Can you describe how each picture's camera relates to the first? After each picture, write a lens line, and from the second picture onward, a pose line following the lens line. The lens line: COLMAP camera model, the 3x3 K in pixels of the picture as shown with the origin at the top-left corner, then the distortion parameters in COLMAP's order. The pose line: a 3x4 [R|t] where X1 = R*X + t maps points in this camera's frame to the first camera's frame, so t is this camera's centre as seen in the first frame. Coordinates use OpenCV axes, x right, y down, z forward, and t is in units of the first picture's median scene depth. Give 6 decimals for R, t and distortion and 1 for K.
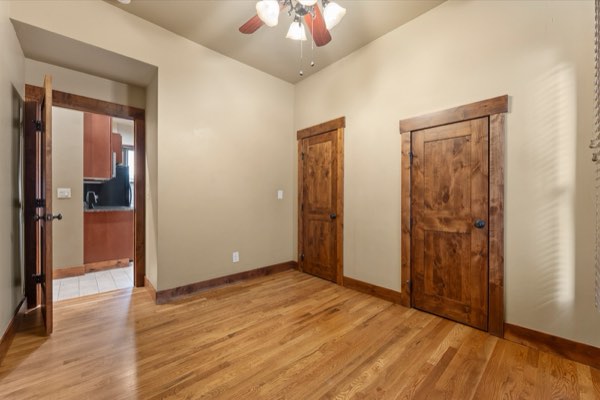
lens RADIAL K [[240.9, 0, 301.9], [0, 240.9, 199.4], [0, 0, 1]] dist [0.002156, 0.000058]
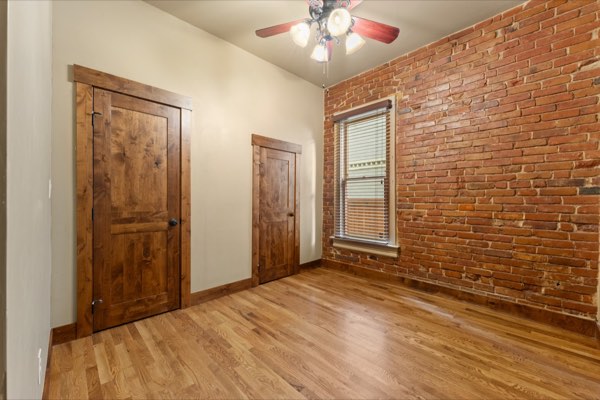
lens RADIAL K [[240.9, 0, 299.8], [0, 240.9, 201.2], [0, 0, 1]] dist [0.002156, 0.000058]
pose [[-0.029224, -0.007324, 0.999546, -0.792495], [-0.005032, 0.999962, 0.007180, -0.003179], [-0.999560, -0.004820, -0.029260, 0.796841]]
